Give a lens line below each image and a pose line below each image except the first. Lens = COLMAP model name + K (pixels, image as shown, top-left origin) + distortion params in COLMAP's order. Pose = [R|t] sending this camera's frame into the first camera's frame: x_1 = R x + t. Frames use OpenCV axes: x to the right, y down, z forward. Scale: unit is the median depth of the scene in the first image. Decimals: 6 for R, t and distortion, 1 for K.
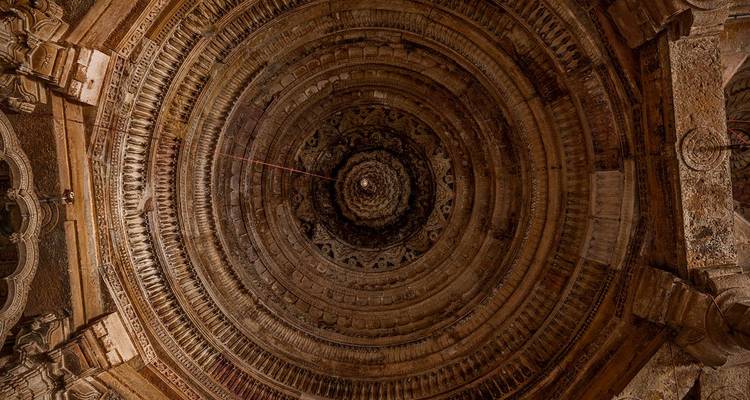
lens RADIAL K [[525.3, 0, 375.0], [0, 525.3, 200.0], [0, 0, 1]] dist [-0.004219, 0.001015]
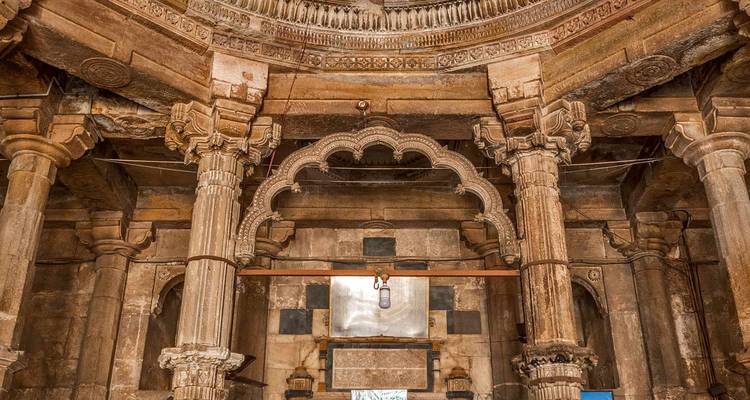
lens RADIAL K [[808.0, 0, 375.0], [0, 808.0, 200.0], [0, 0, 1]] dist [-0.006999, -0.001074]
pose [[0.083367, -0.478469, -0.874138, 0.633846], [0.996435, 0.051396, 0.066899, -0.071945], [0.012918, -0.876599, 0.481048, 0.087768]]
